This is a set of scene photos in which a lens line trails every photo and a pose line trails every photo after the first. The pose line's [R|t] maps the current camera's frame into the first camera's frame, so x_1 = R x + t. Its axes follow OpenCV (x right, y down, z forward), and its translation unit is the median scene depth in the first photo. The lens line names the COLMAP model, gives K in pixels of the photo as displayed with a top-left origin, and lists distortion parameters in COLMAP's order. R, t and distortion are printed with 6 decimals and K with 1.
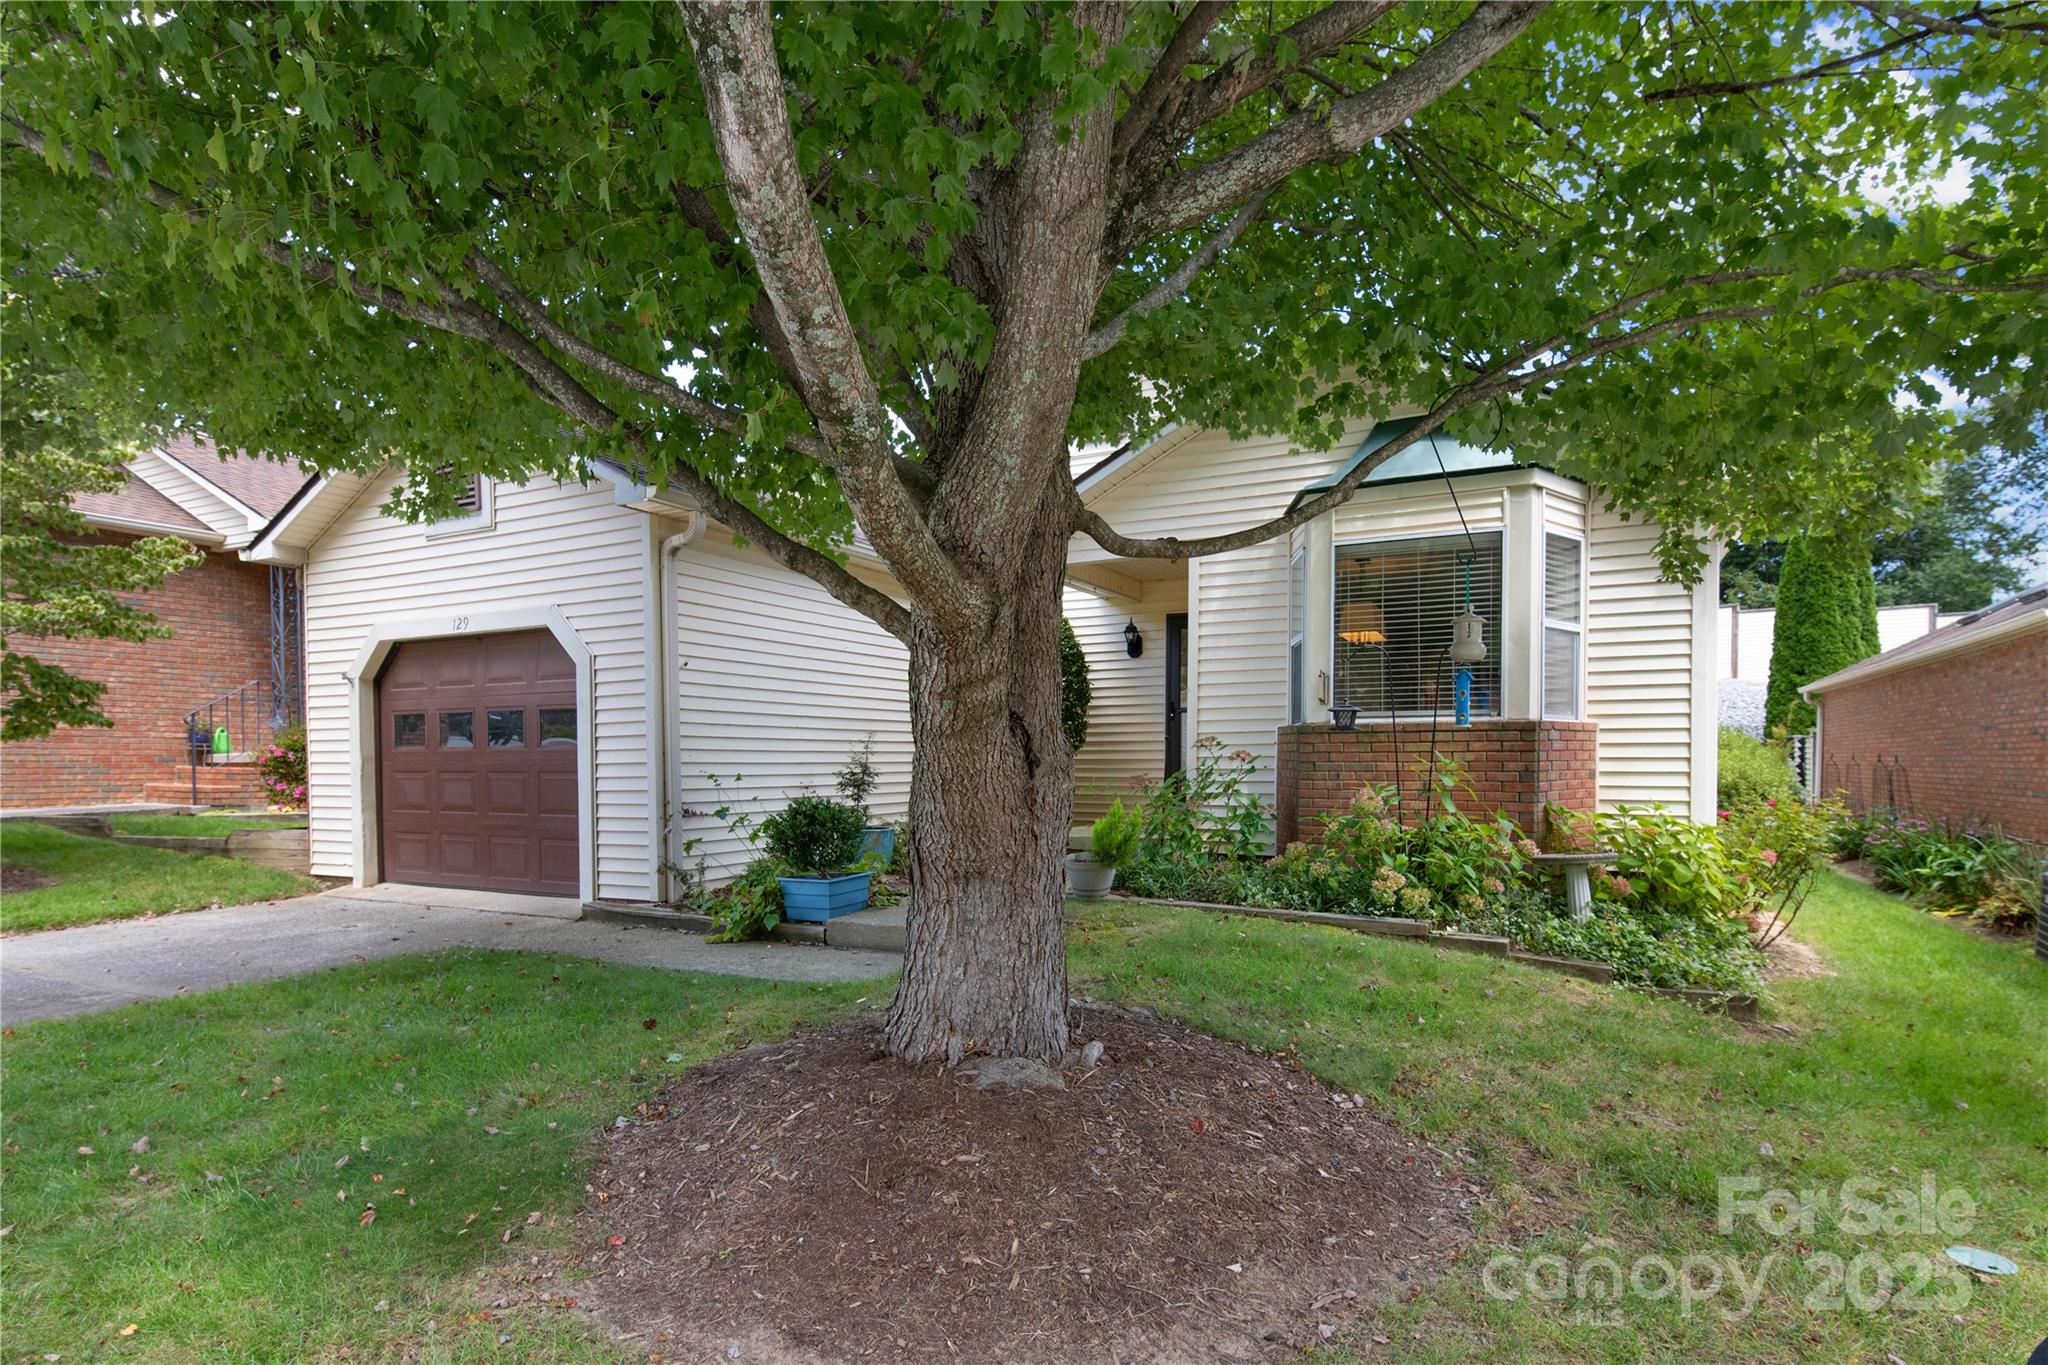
lens RADIAL K [[1071.8, 0, 1024.5], [0, 1071.8, 761.9], [0, 0, 1]] dist [-0.000212, 0.000055]
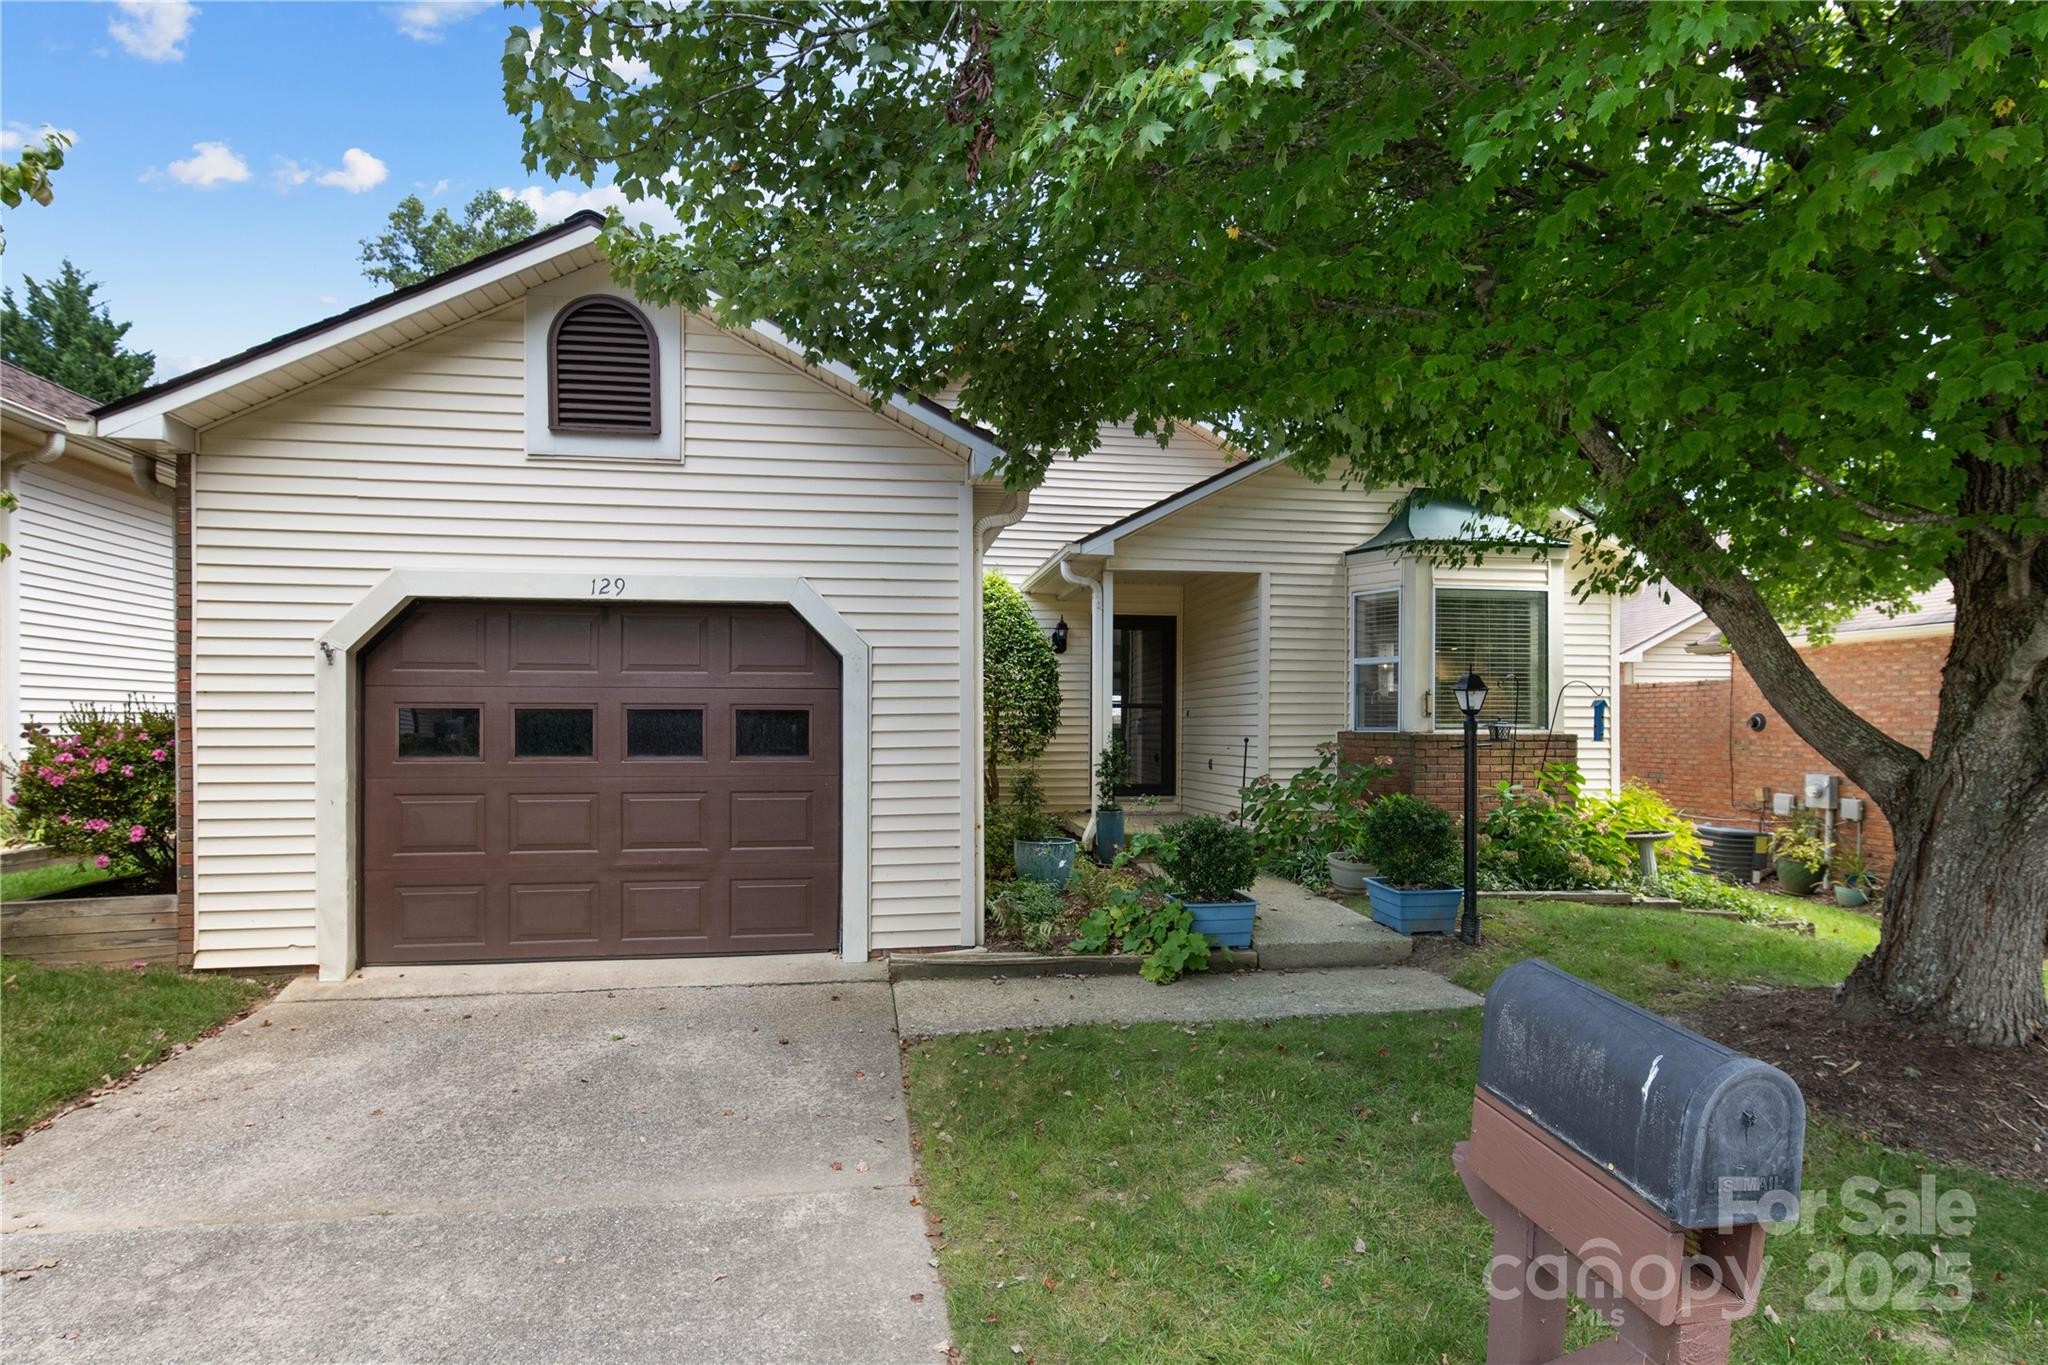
lens RADIAL K [[1050.7, 0, 1022.3], [0, 1050.7, 706.4], [0, 0, 1]] dist [-0.002208, -0.000309]
pose [[0.805876, 0.013756, 0.591925, -0.715566], [-0.004810, 0.999849, -0.016687, -0.039082], [-0.592065, 0.010601, 0.805820, 0.277172]]
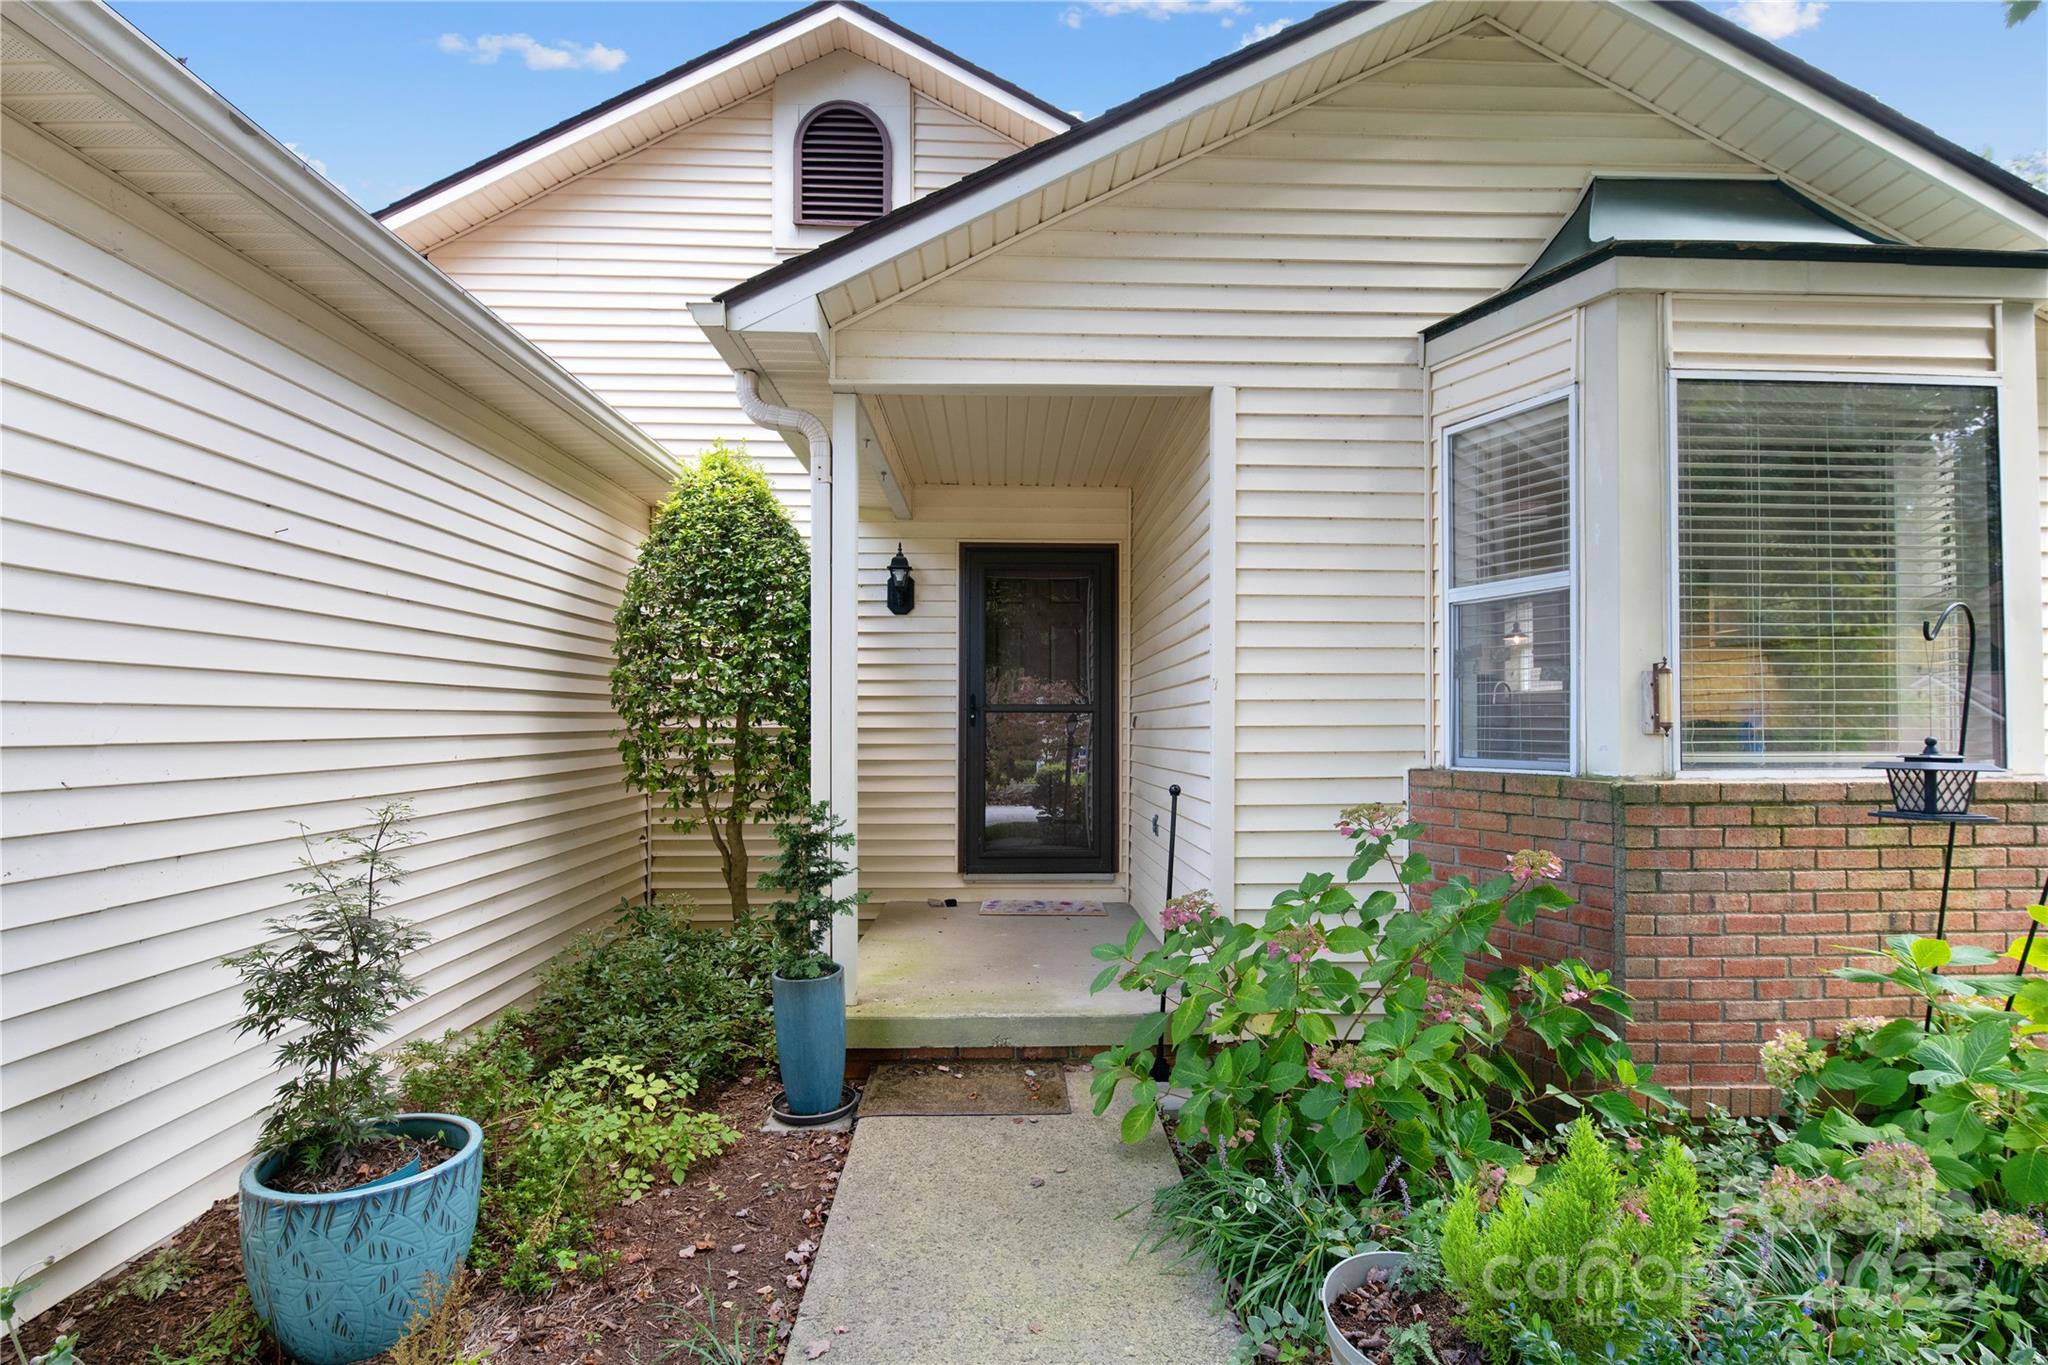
lens RADIAL K [[971.7, 0, 1029.4], [0, 971.7, 706.8], [0, 0, 1]] dist [-0.001170, -0.012352]
pose [[0.872824, 0.012096, 0.487886, -0.122036], [-0.002041, 0.999775, -0.021137, -0.050523], [-0.488032, 0.017453, 0.872651, 0.698768]]
